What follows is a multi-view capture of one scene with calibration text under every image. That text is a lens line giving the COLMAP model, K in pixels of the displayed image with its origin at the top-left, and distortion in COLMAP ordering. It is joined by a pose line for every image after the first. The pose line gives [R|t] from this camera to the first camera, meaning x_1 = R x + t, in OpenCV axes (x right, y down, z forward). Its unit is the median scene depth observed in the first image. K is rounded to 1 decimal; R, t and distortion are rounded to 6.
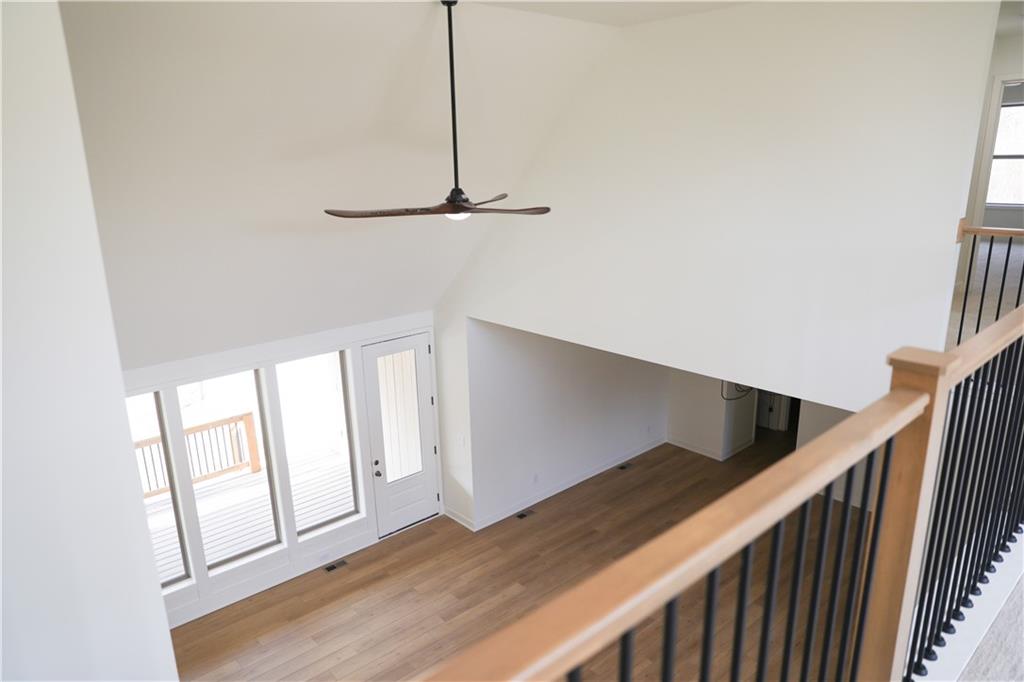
lens RADIAL K [[688.2, 0, 515.1], [0, 688.2, 340.6], [0, 0, 1]] dist [-0.041697, 0.015123]
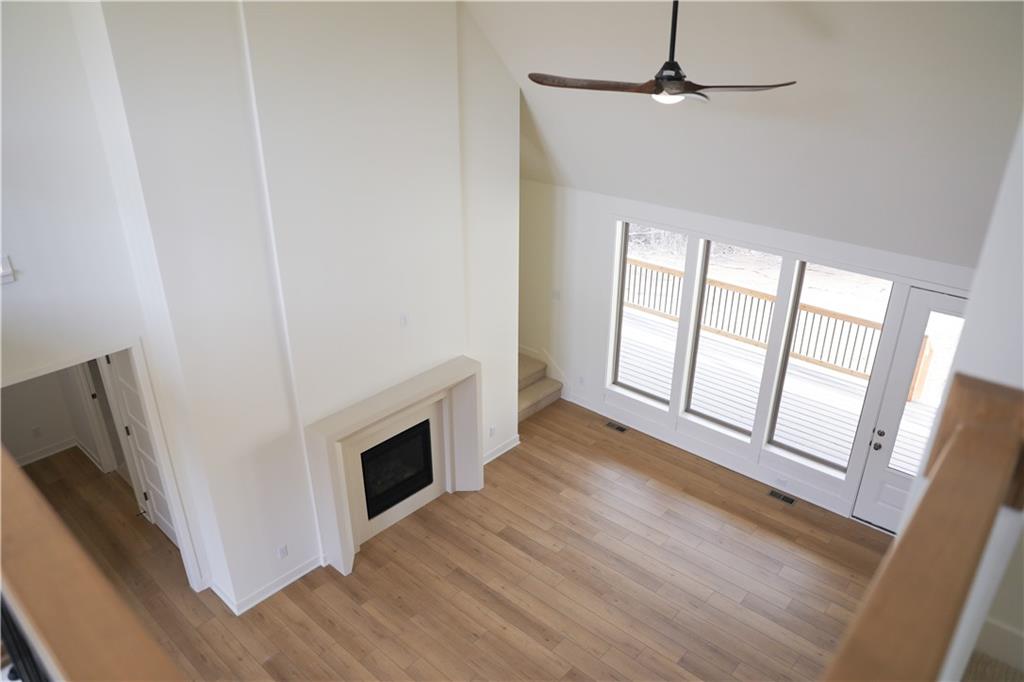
lens RADIAL K [[688.2, 0, 516.5], [0, 688.2, 344.7], [0, 0, 1]] dist [-0.041697, 0.015123]
pose [[0.107570, 0.435148, -0.893910, 0.463669], [-0.252835, 0.881540, 0.398701, -0.133104], [0.961511, 0.183124, 0.204848, 0.482669]]
